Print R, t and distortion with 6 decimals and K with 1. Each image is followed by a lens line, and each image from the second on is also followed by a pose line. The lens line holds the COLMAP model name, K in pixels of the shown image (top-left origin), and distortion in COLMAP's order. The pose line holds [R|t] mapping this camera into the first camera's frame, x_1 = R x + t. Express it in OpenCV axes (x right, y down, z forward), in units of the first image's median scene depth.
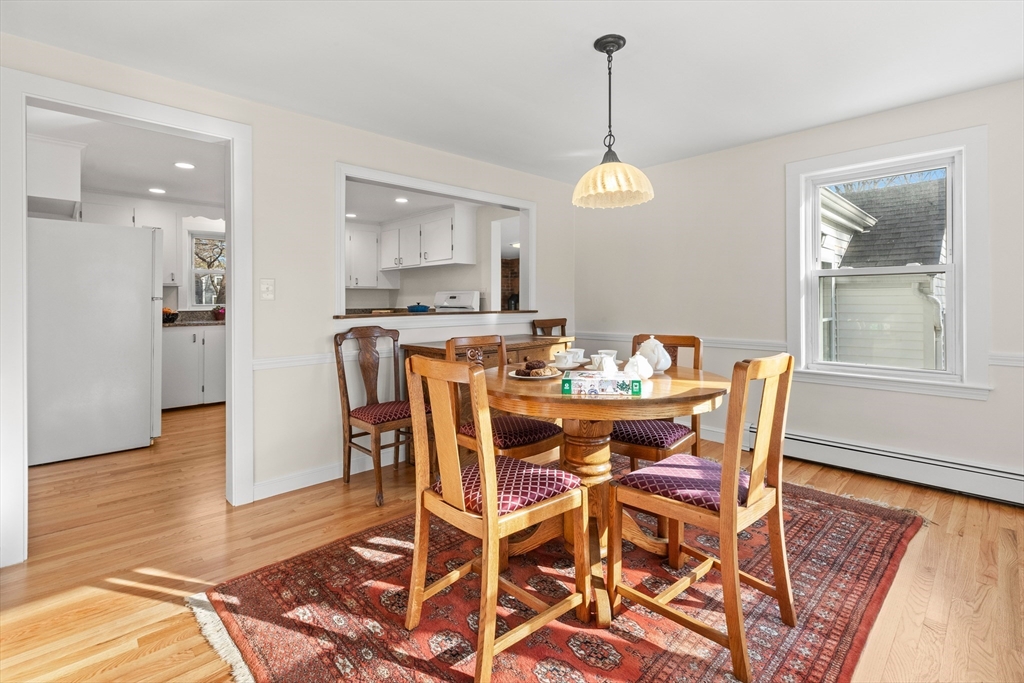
lens RADIAL K [[472.7, 0, 510.5], [0, 472.7, 309.1], [0, 0, 1]] dist [0.001751, 0.000195]
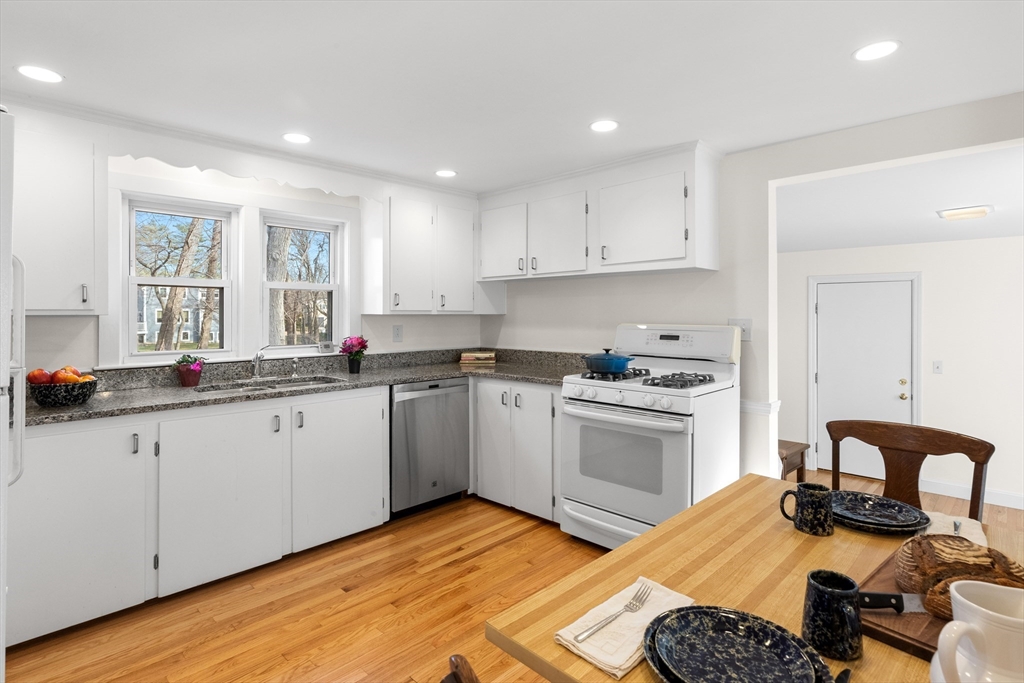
lens RADIAL K [[537.7, 0, 512.5], [0, 537.7, 324.0], [0, 0, 1]] dist [-0.002204, -0.000211]
pose [[0.999647, 0.004311, 0.026224, -0.287862], [-0.004268, 0.999989, -0.001676, -0.035117], [-0.026231, 0.001564, 0.999655, 0.427610]]
